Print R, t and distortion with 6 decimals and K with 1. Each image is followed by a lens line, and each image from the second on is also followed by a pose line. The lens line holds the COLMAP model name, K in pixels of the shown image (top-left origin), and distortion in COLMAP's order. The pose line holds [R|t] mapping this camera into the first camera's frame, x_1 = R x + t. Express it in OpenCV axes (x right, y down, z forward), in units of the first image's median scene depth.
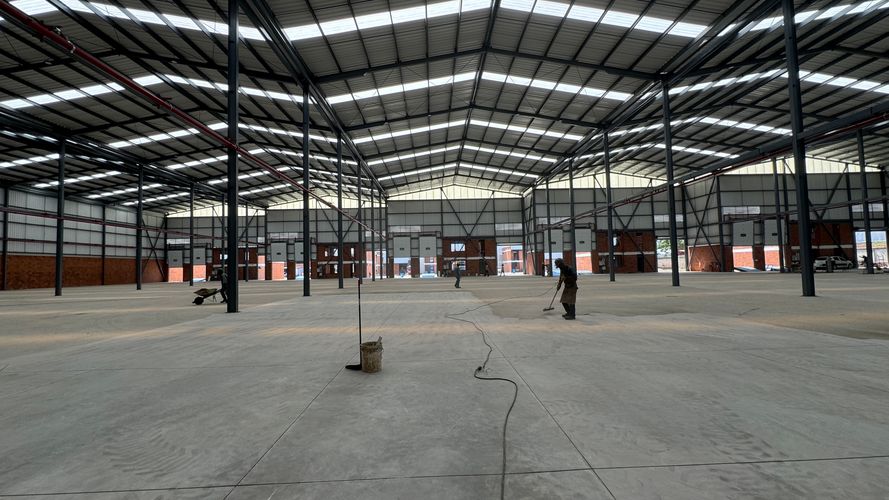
lens RADIAL K [[355.3, 0, 442.1], [0, 355.3, 252.7], [0, 0, 1]] dist [-0.004589, 0.000264]
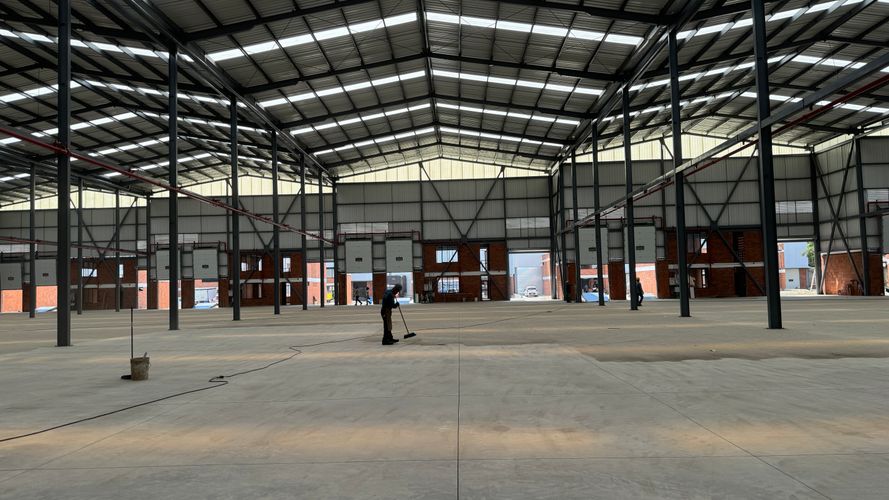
lens RADIAL K [[623.9, 0, 437.8], [0, 623.9, 252.7], [0, 0, 1]] dist [0.078402, -0.095062]
pose [[0.998369, -0.005408, -0.056831, 0.091728], [0.004663, 0.999901, -0.013242, -0.007240], [0.056897, 0.012955, 0.998296, -0.107118]]
